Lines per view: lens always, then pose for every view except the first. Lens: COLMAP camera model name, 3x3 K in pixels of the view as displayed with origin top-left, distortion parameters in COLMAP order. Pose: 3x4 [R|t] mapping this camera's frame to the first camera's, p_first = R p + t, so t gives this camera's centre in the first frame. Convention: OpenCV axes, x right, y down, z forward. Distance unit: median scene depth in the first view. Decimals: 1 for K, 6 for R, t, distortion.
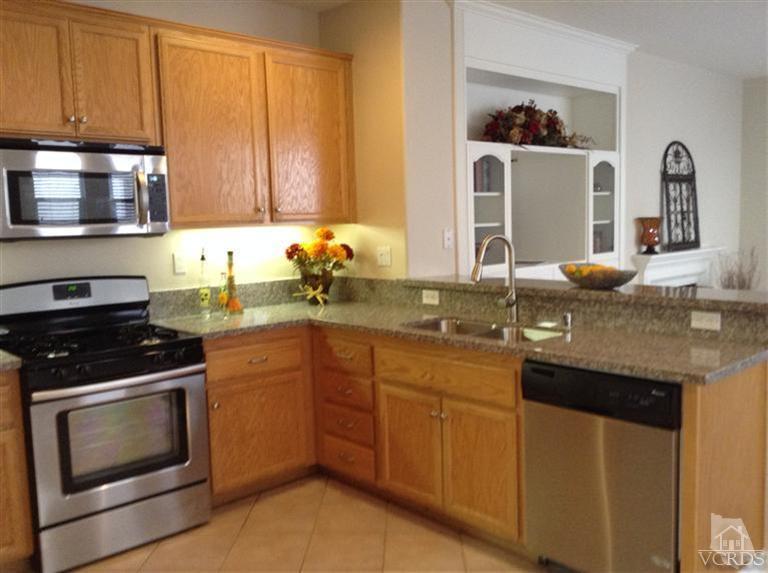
lens RADIAL K [[686.7, 0, 386.9], [0, 686.7, 293.2], [0, 0, 1]] dist [0.094133, -0.174658]
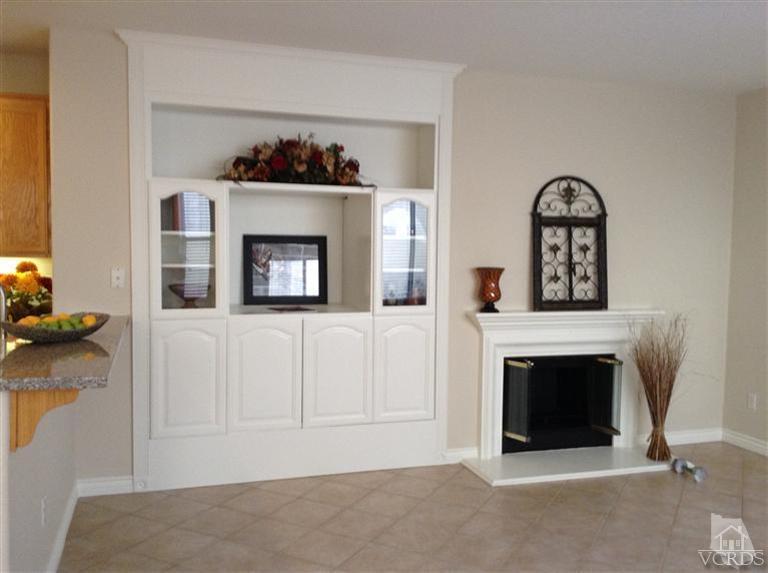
lens RADIAL K [[686.7, 0, 382.3], [0, 686.7, 286.1], [0, 0, 1]] dist [0.094133, -0.174658]
pose [[0.904981, 0.064203, -0.420581, 0.928796], [-0.086256, 0.995706, -0.033603, -0.073779], [0.416617, 0.066688, 0.906633, 0.300196]]
